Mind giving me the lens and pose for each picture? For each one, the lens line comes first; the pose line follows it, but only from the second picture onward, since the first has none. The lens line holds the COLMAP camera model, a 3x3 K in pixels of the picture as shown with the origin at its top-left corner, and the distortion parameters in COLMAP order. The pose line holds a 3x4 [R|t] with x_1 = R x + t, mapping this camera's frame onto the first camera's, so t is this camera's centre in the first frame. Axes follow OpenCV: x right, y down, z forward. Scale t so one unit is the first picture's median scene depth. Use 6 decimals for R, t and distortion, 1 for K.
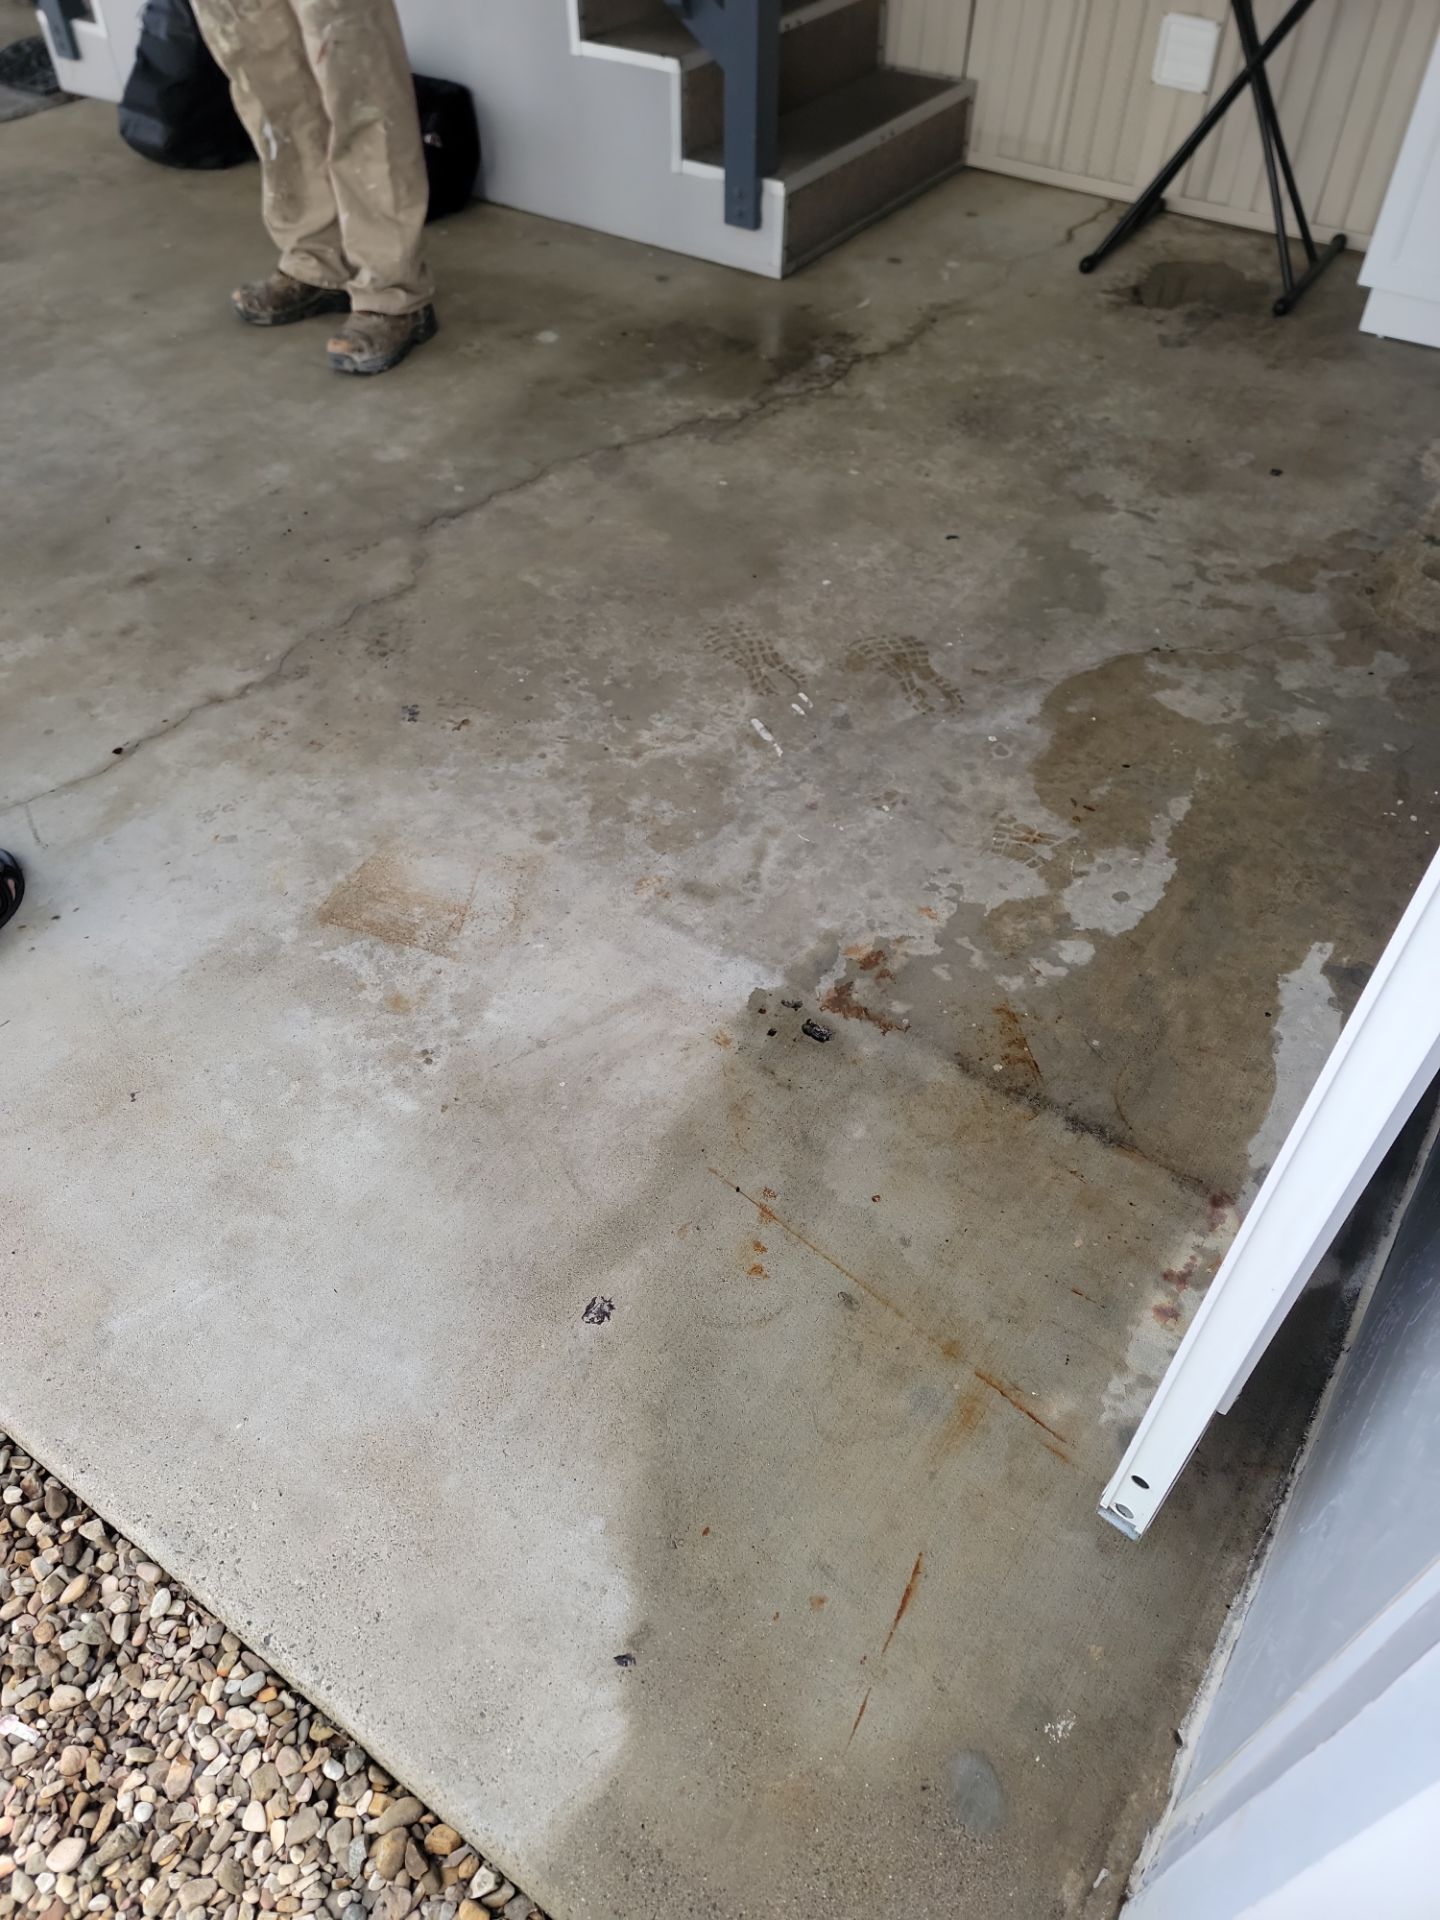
lens RADIAL K [[1354.6, 0, 720.0], [0, 1354.6, 960.2], [0, 0, 1]] dist [0.083904, -0.073512]
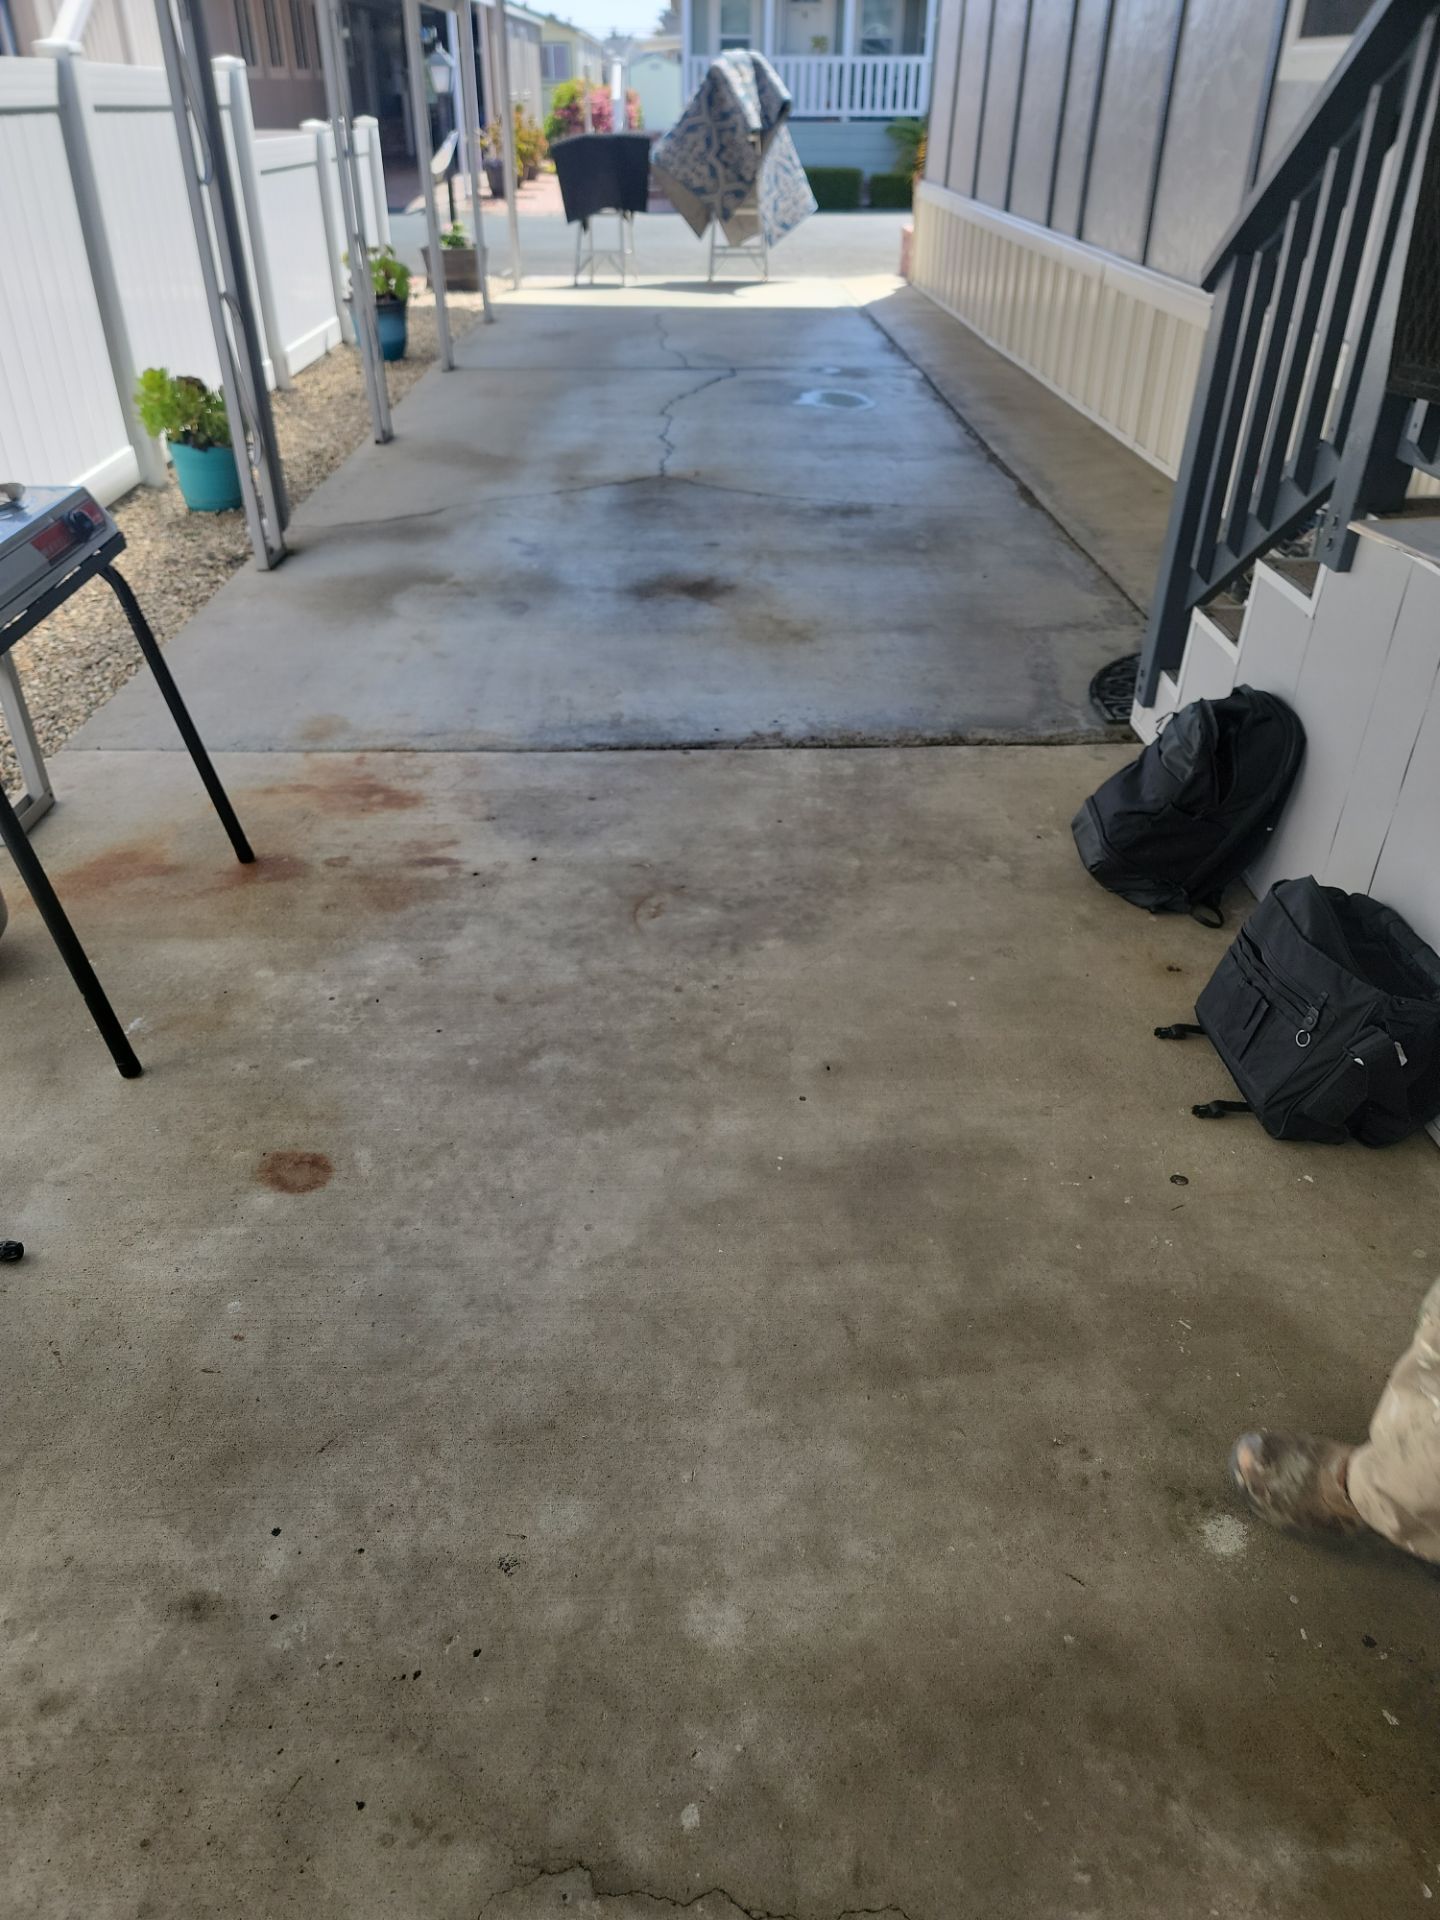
lens RADIAL K [[1354.6, 0, 719.2], [0, 1354.6, 967.7], [0, 0, 1]] dist [0.083904, -0.073512]
pose [[0.582801, 0.433202, -0.687517, 0.034486], [-0.585416, 0.810604, 0.014508, -0.642546], [0.563588, 0.394028, 0.726024, 0.530087]]
